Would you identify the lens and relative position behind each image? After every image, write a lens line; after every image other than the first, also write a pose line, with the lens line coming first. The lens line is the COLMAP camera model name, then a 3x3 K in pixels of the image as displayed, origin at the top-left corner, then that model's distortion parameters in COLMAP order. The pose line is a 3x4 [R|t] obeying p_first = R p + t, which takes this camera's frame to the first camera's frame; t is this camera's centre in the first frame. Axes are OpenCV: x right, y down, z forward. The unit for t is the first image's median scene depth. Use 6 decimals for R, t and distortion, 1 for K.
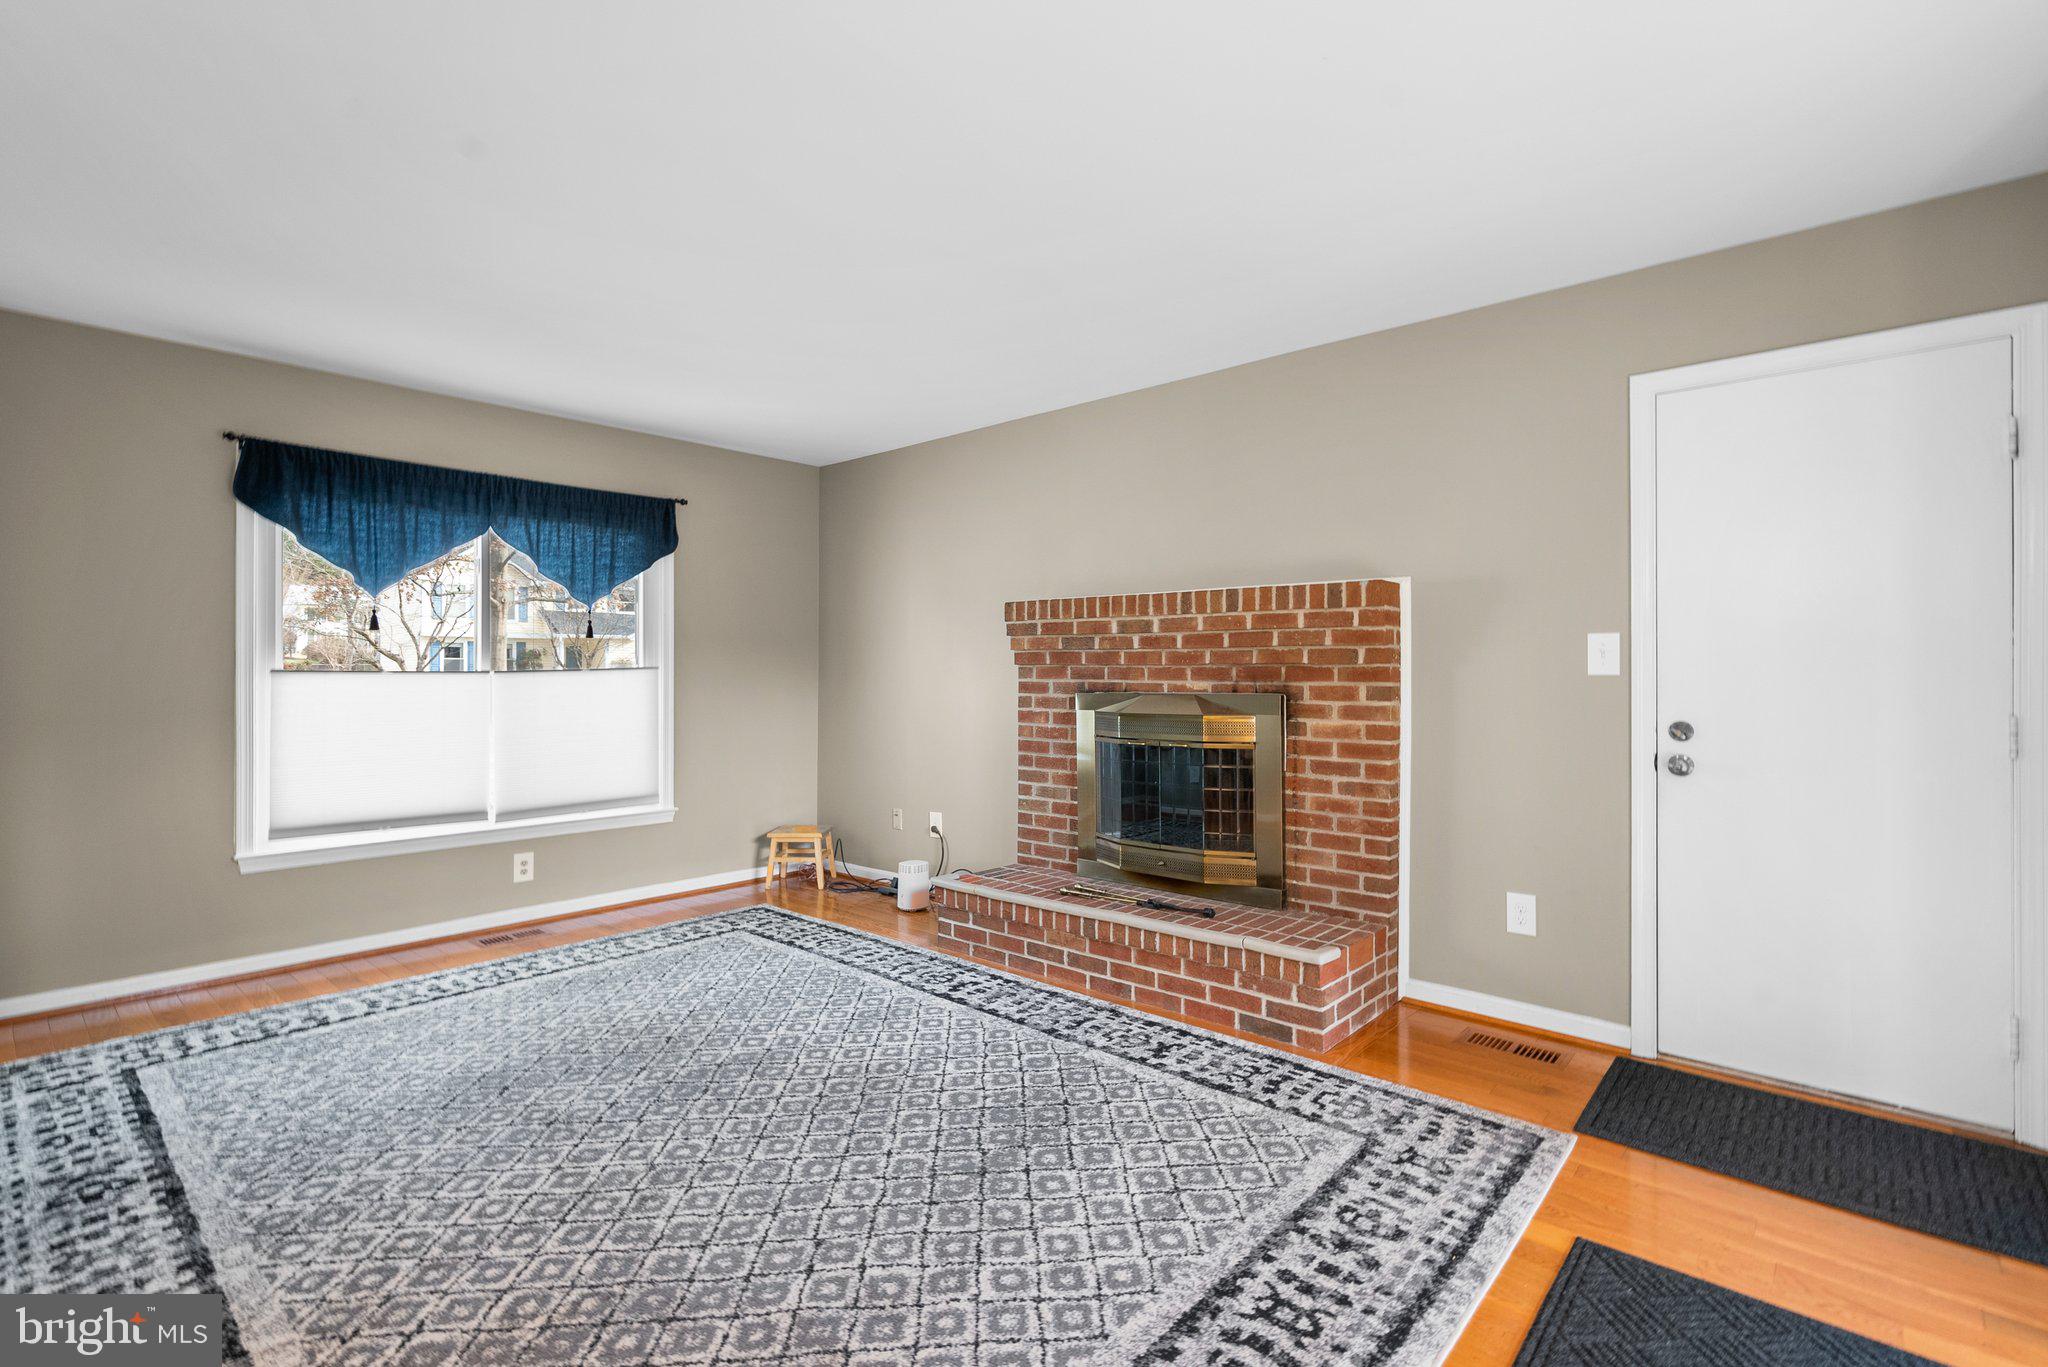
lens RADIAL K [[944.7, 0, 1008.3], [0, 944.7, 672.3], [0, 0, 1]] dist [-0.005266, 0.002212]
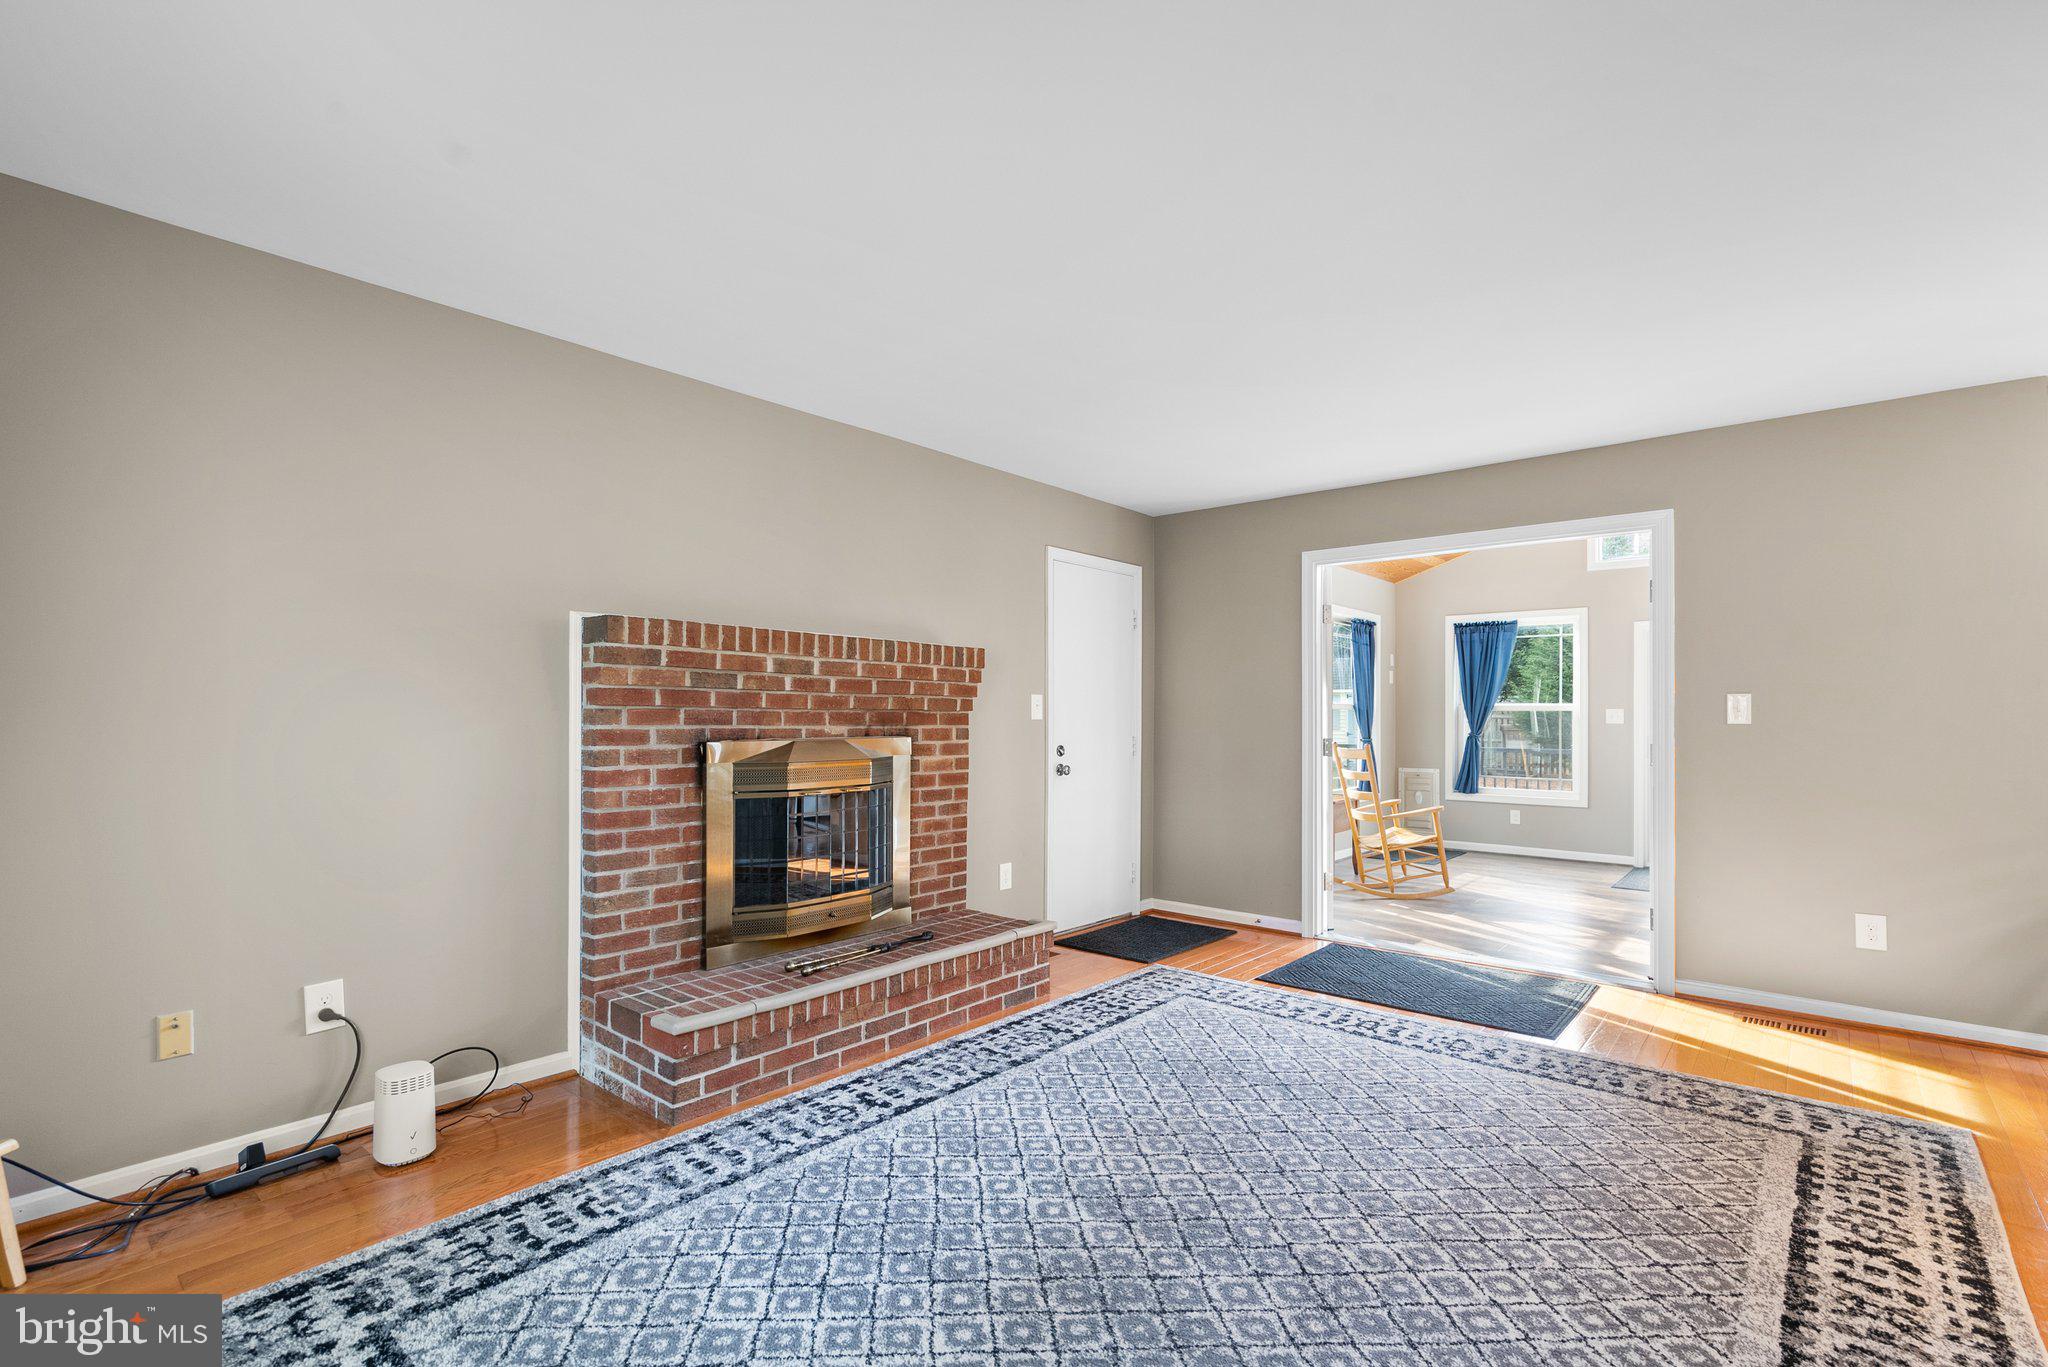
lens RADIAL K [[944.7, 0, 1038.9], [0, 944.7, 710.5], [0, 0, 1]] dist [-0.005266, 0.002212]
pose [[-0.039173, 0.007377, 0.999205, -0.917607], [-0.005692, 0.999955, -0.007606, -0.000621], [-0.999216, -0.005986, -0.039129, 0.934804]]
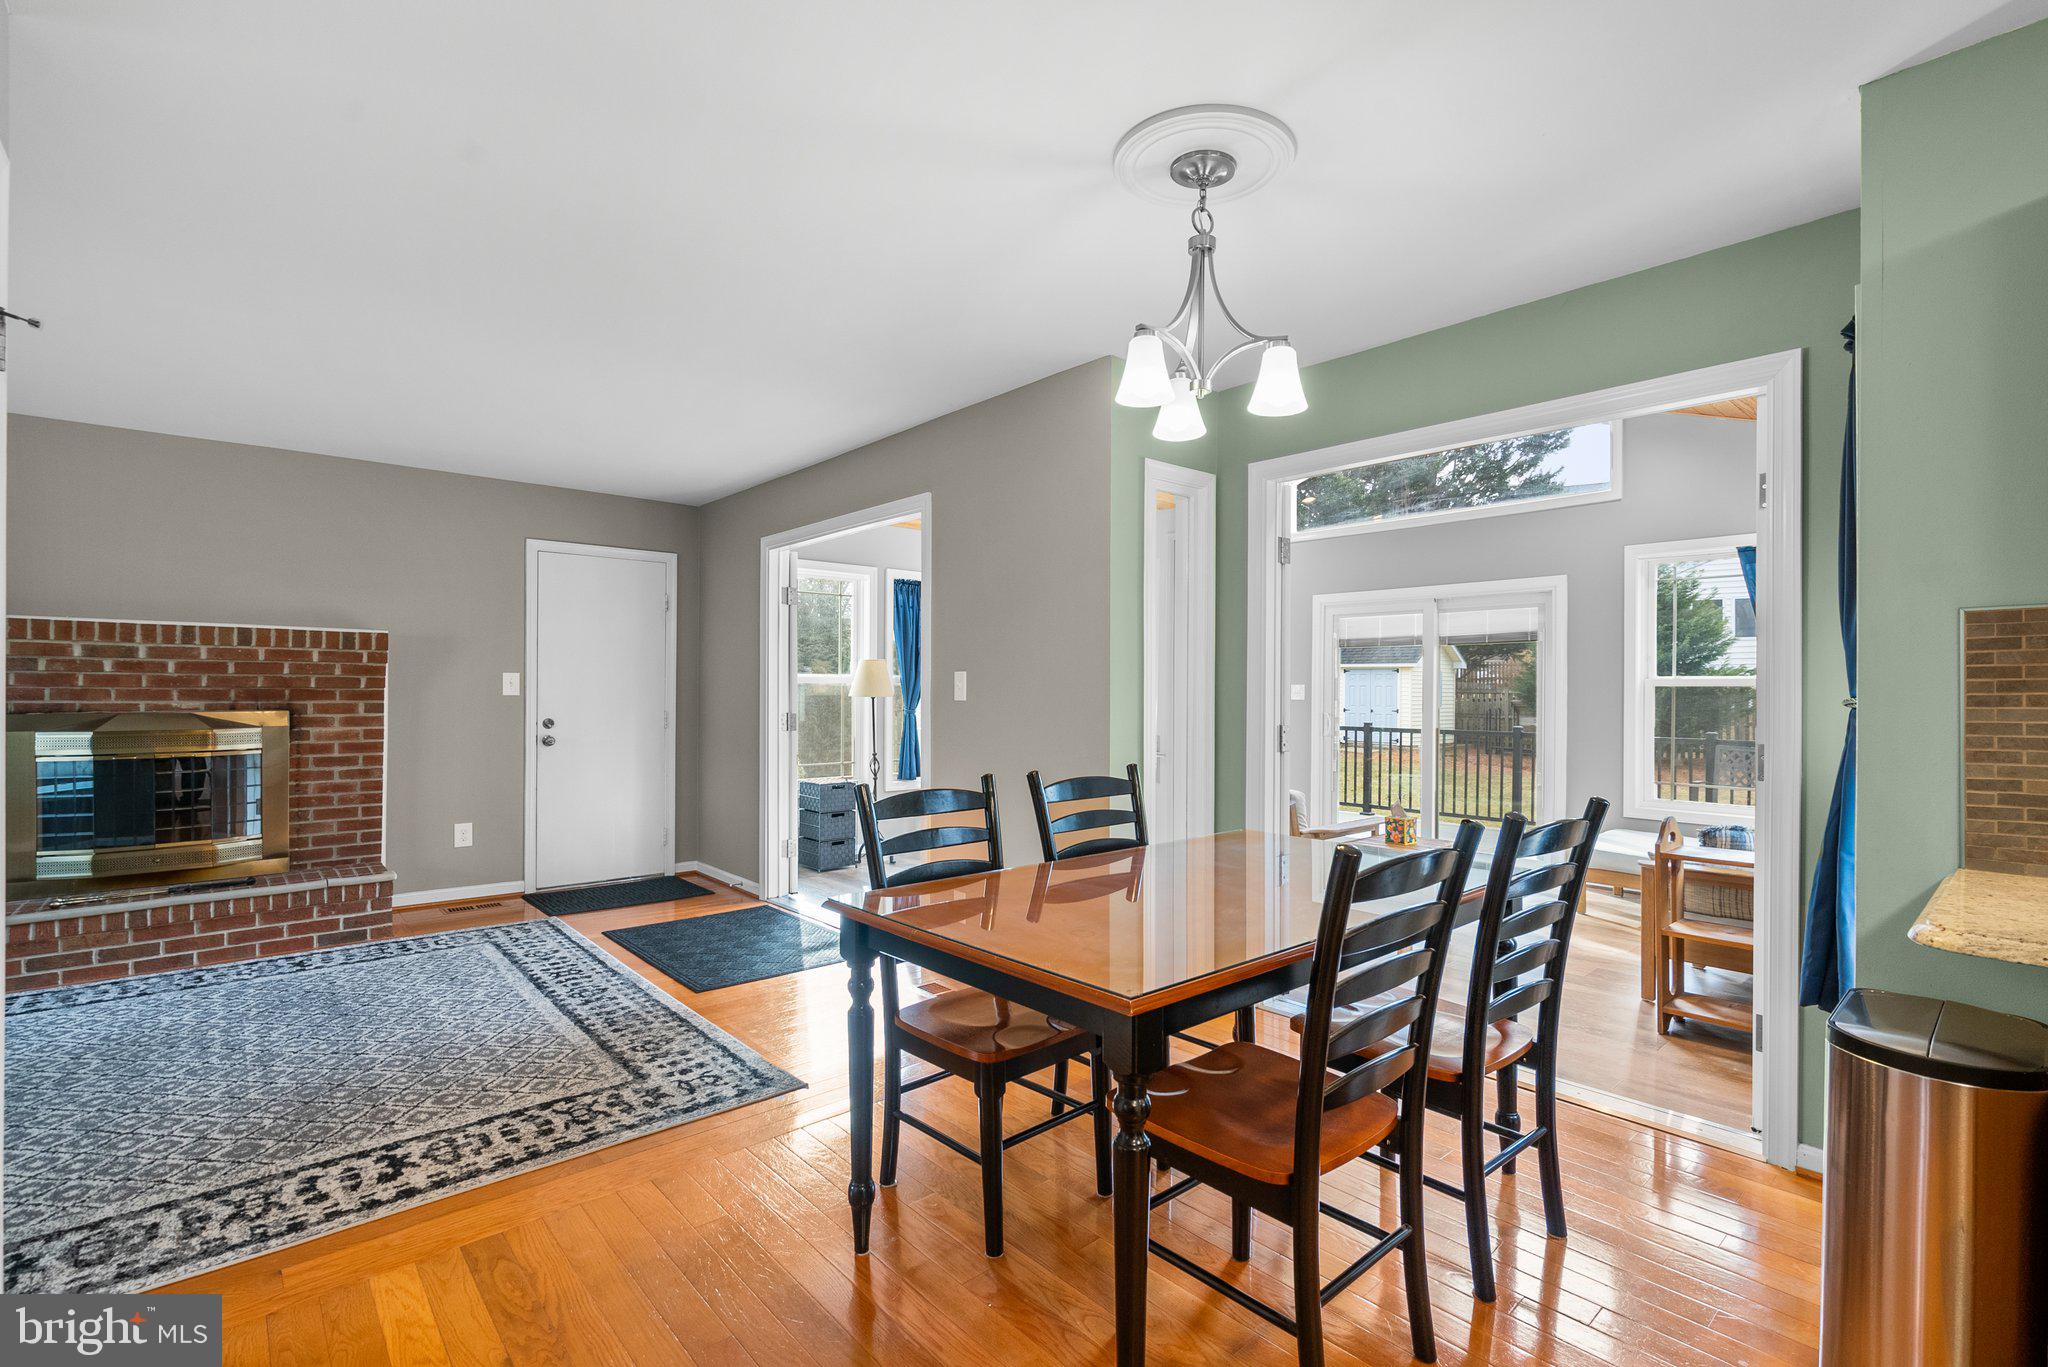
lens RADIAL K [[944.7, 0, 1053.4], [0, 944.7, 687.8], [0, 0, 1]] dist [-0.005266, 0.002212]
pose [[0.102737, 0.002777, 0.994705, -0.972648], [-0.005100, 0.999984, -0.002265, -0.011553], [-0.994695, -0.004841, 0.102750, -0.222033]]
